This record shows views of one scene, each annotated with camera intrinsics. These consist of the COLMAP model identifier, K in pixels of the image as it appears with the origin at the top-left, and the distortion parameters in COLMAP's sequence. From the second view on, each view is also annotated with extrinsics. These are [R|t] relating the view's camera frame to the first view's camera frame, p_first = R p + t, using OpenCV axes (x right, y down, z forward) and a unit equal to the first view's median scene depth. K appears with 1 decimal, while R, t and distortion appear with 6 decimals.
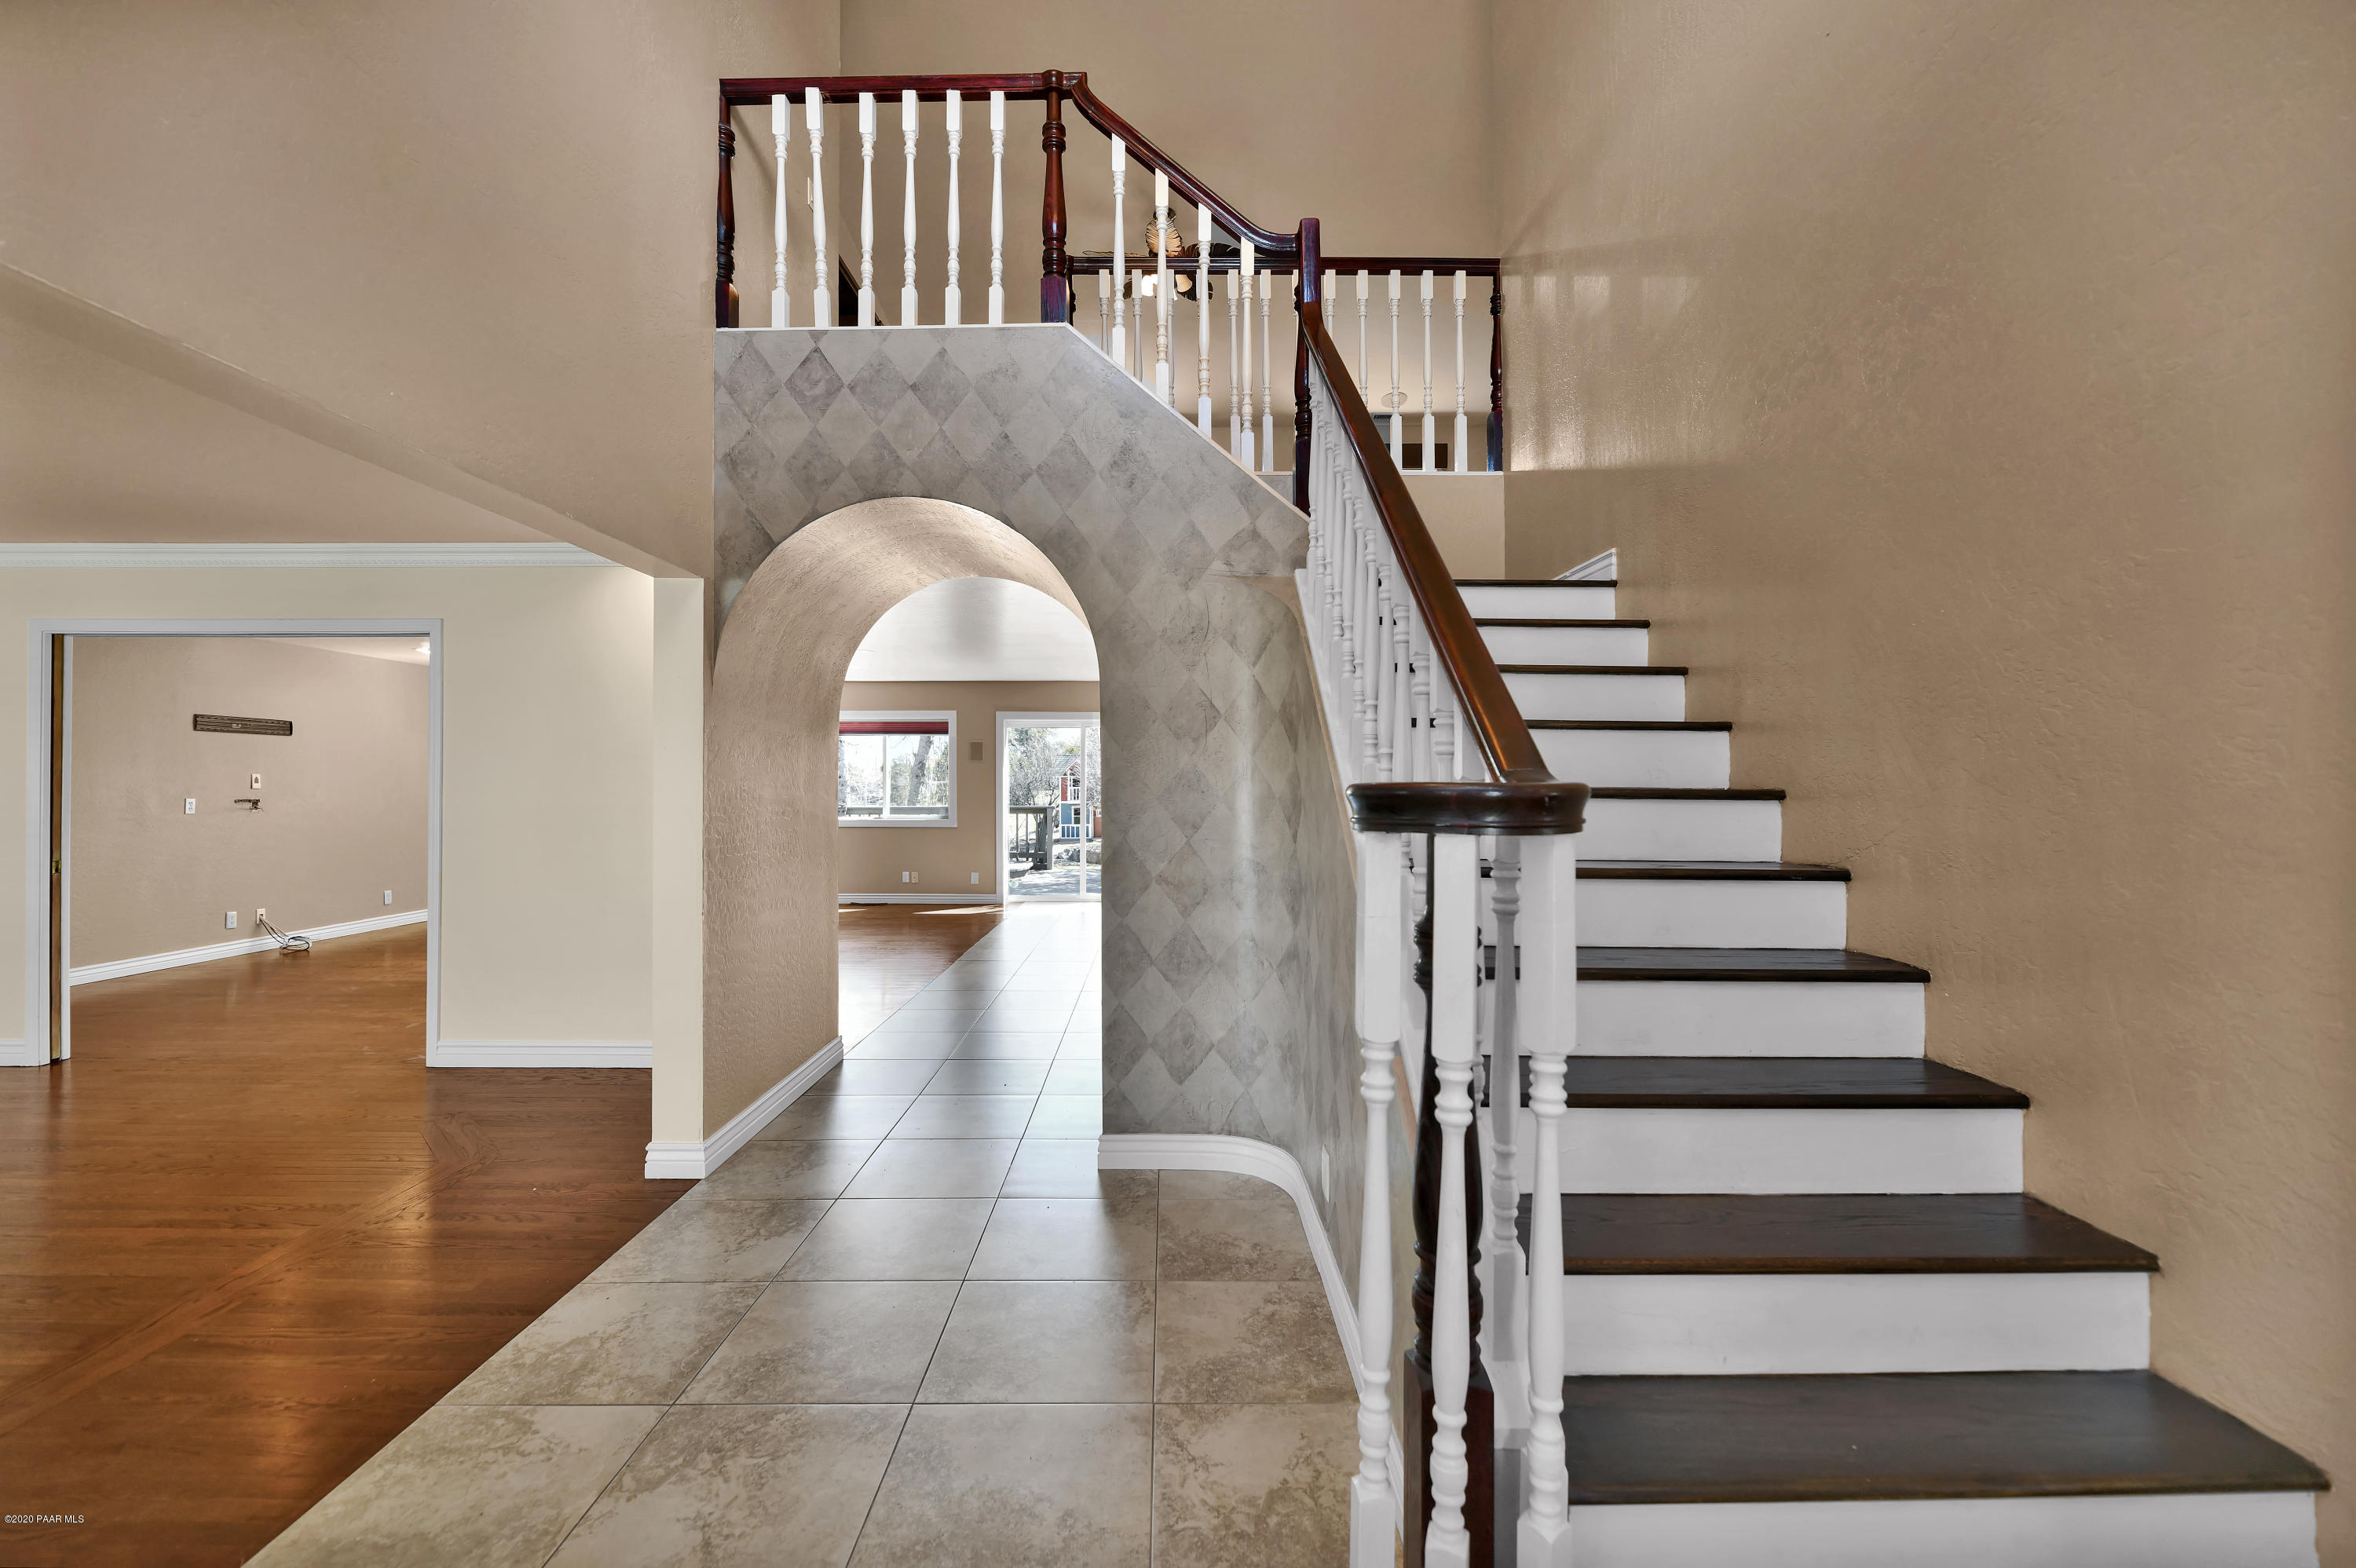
lens RADIAL K [[962.2, 0, 1179.3], [0, 962.2, 779.9], [0, 0, 1]] dist [-0.002977, -0.000769]
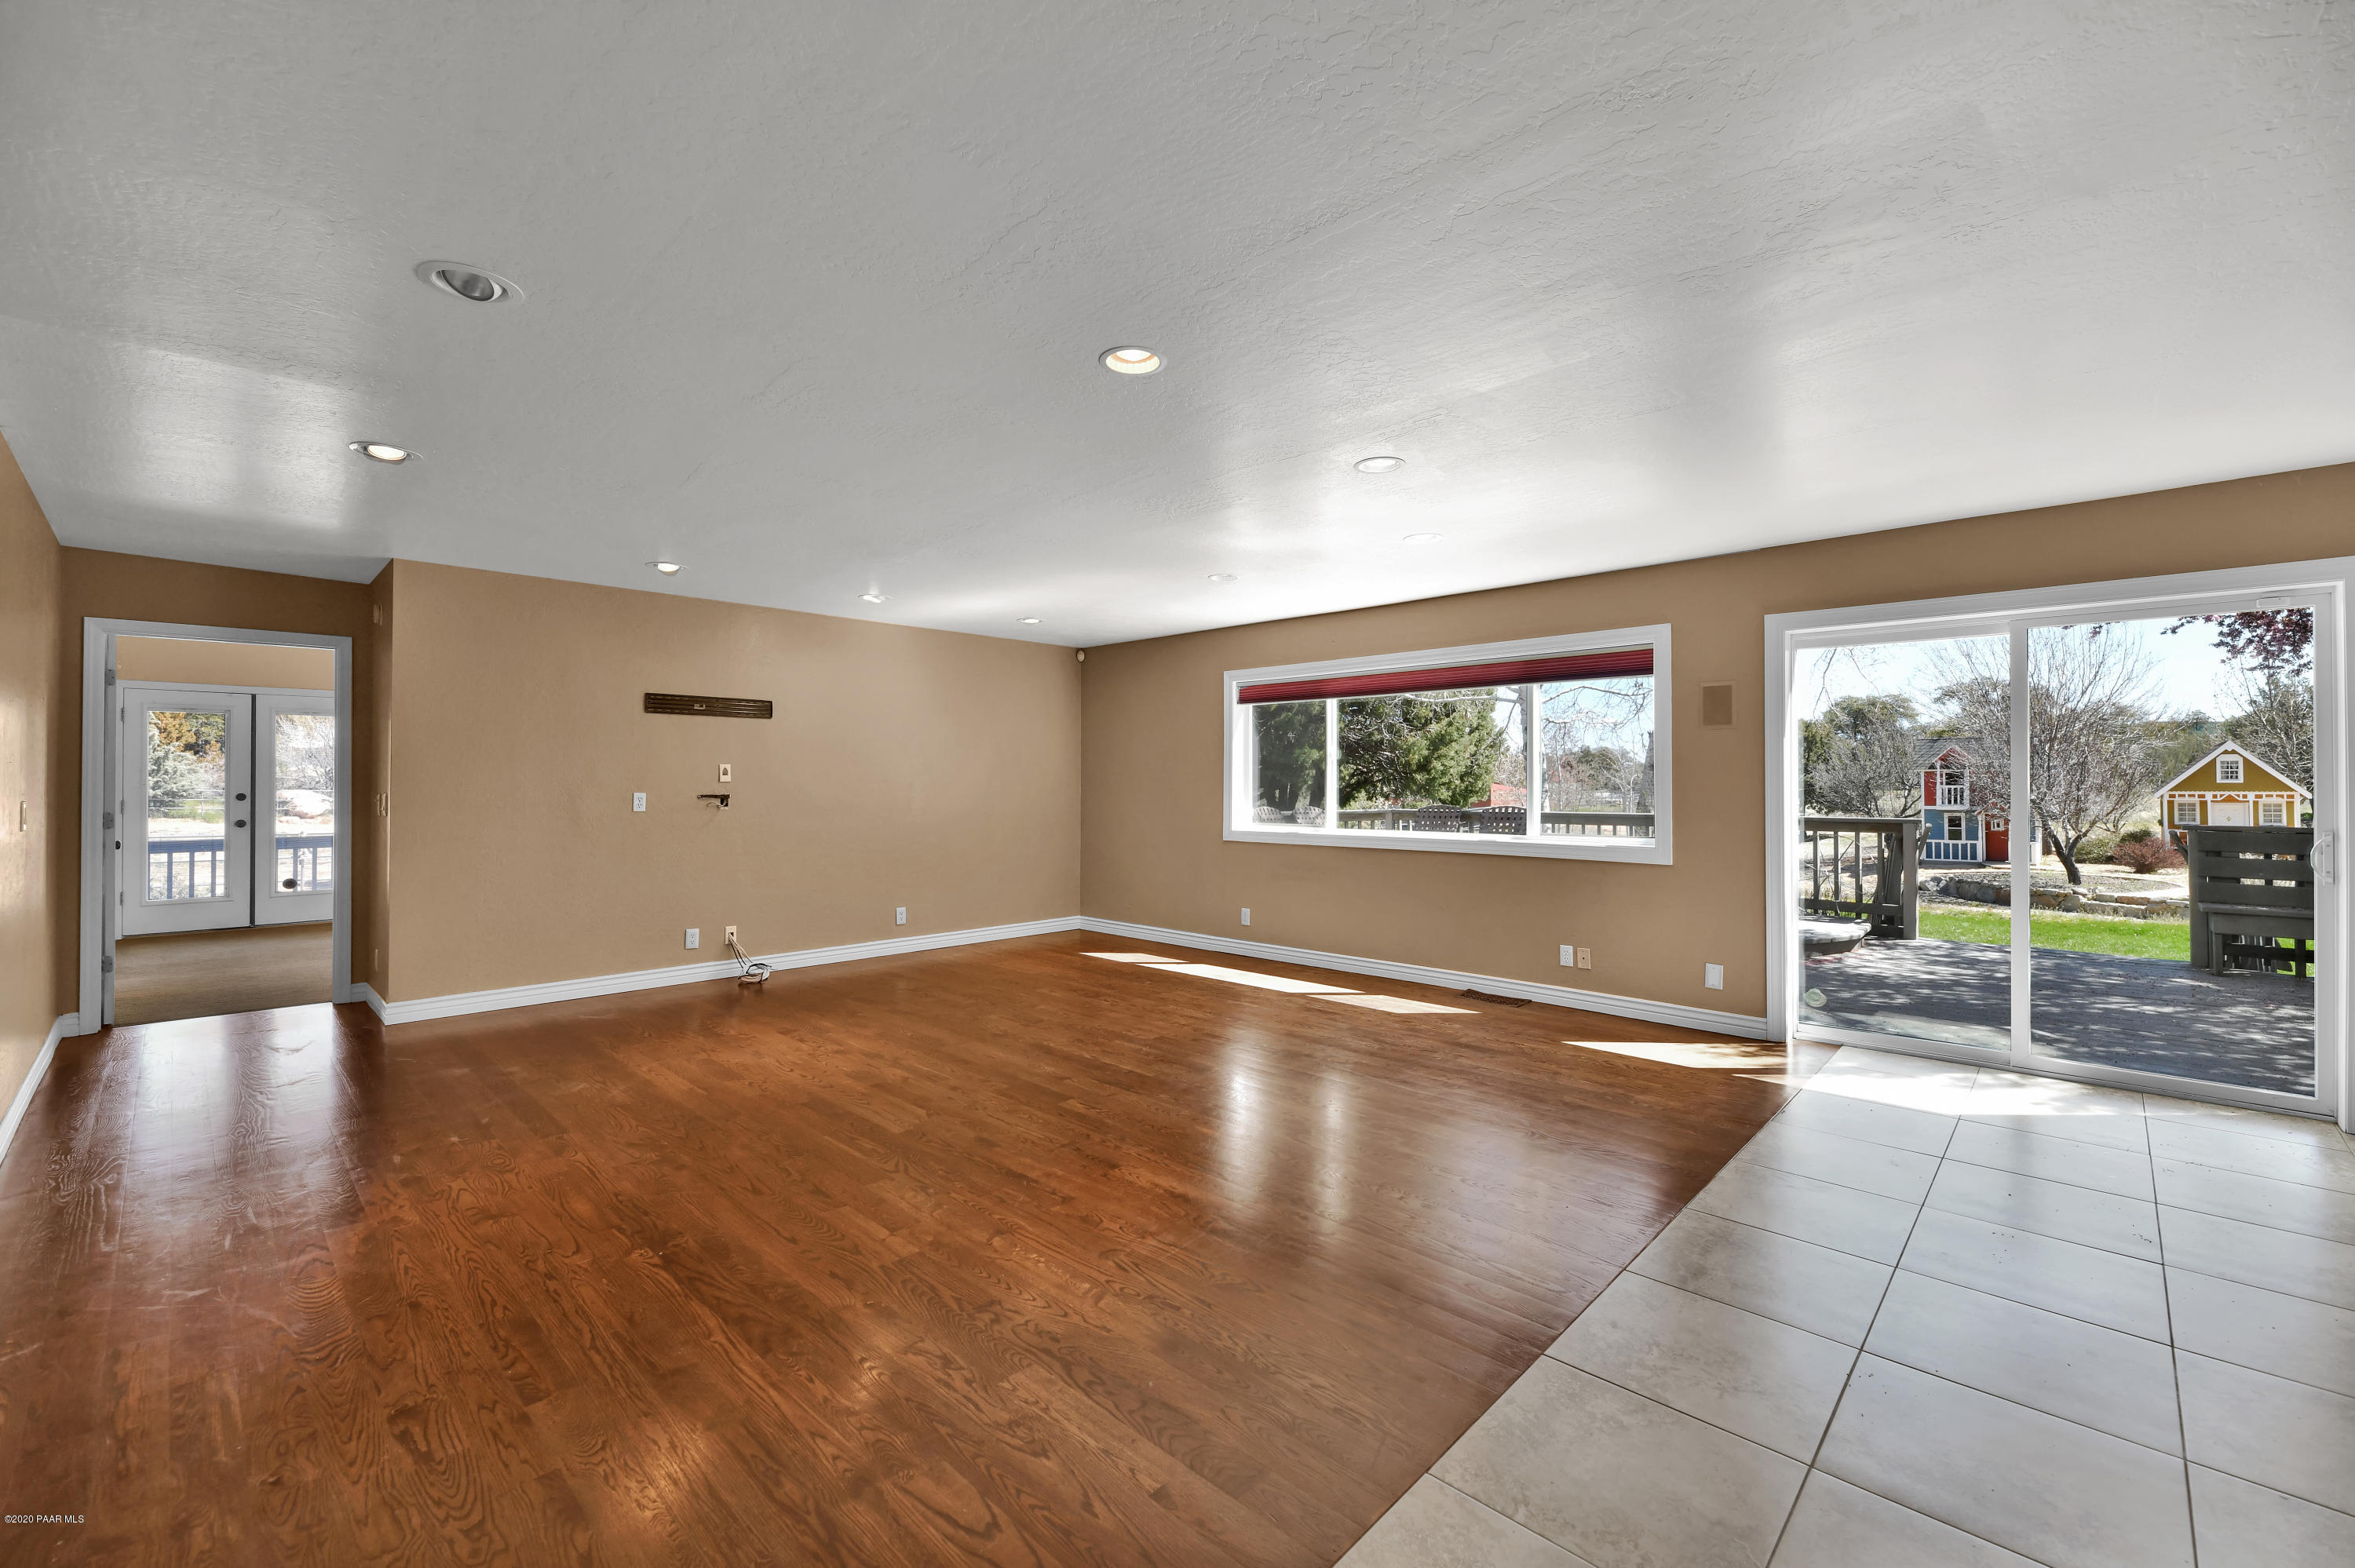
lens RADIAL K [[958.6, 0, 1175.1], [0, 958.6, 778.5], [0, 0, 1]] dist [0.000559, 0.000008]
pose [[0.709368, -0.001986, -0.704836, -0.221397], [0.002742, 0.999996, -0.000058, 0.016004], [0.704833, -0.001891, 0.709370, 1.540290]]
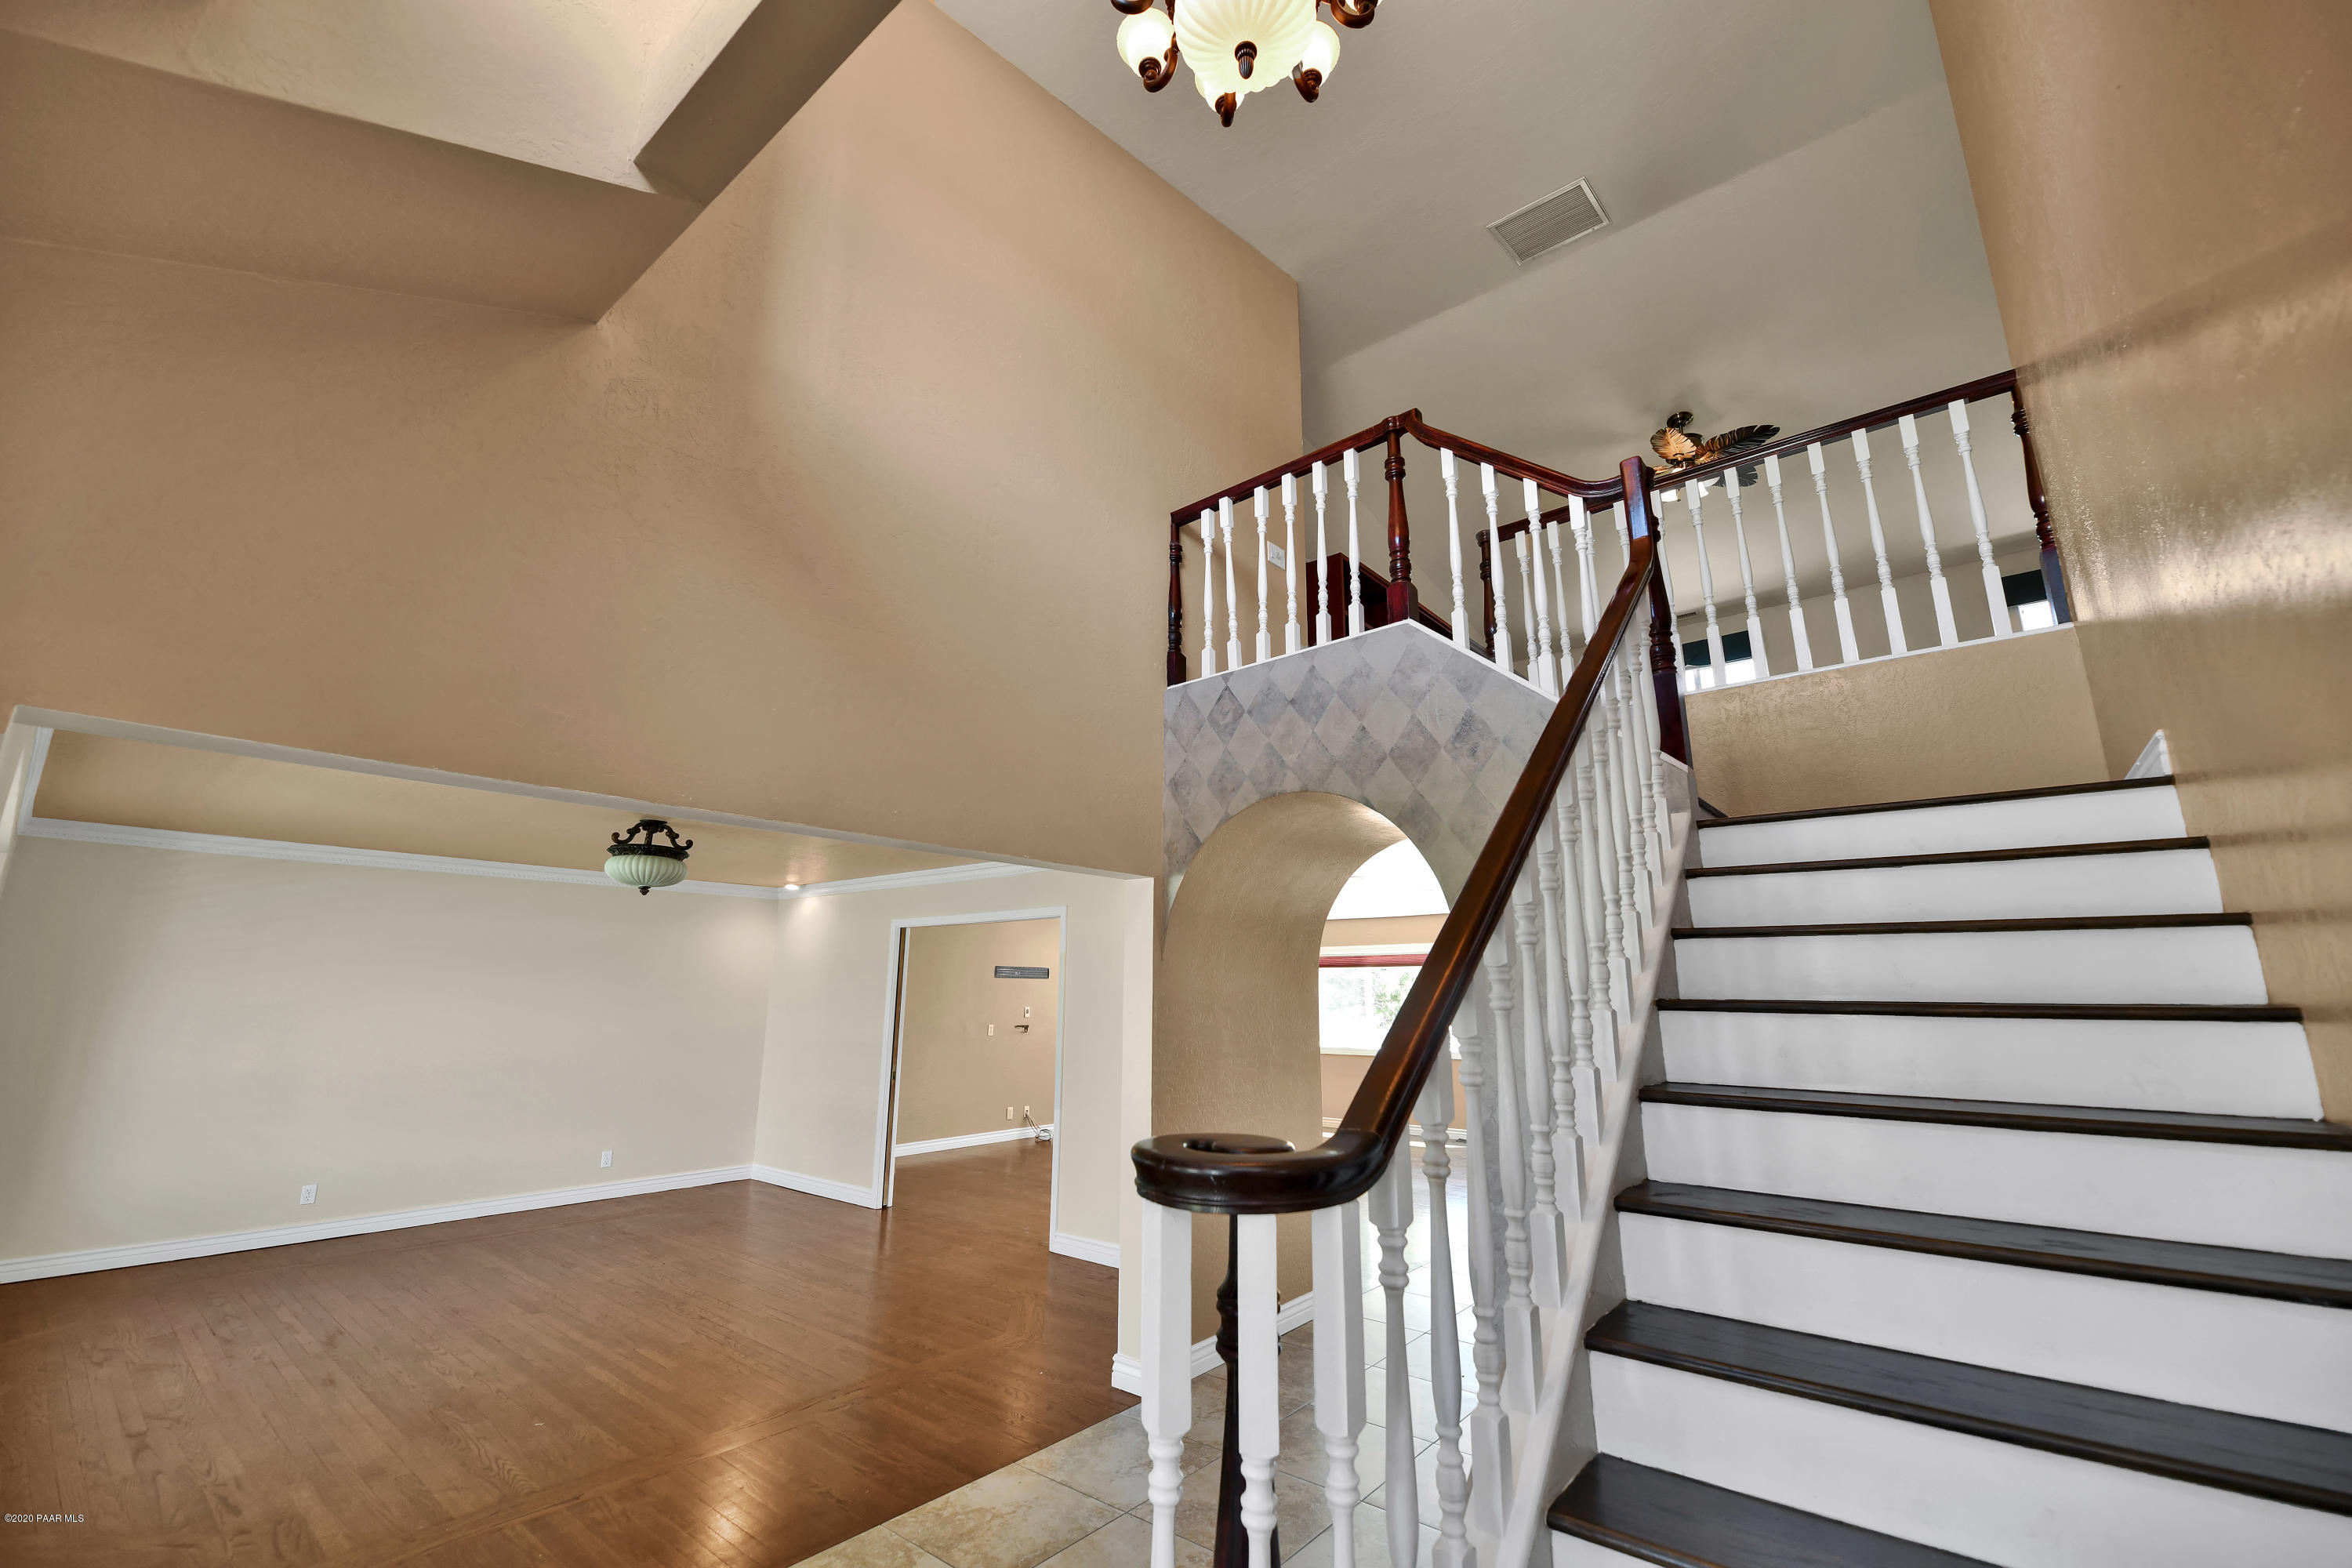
lens RADIAL K [[960.7, 0, 1177.3], [0, 960.7, 779.9], [0, 0, 1]] dist [-0.002977, -0.000769]
pose [[0.766957, -0.139244, -0.626409, 0.338002], [-0.000665, 0.976000, -0.217768, -0.055712], [0.641699, 0.167435, 0.748457, 0.037574]]
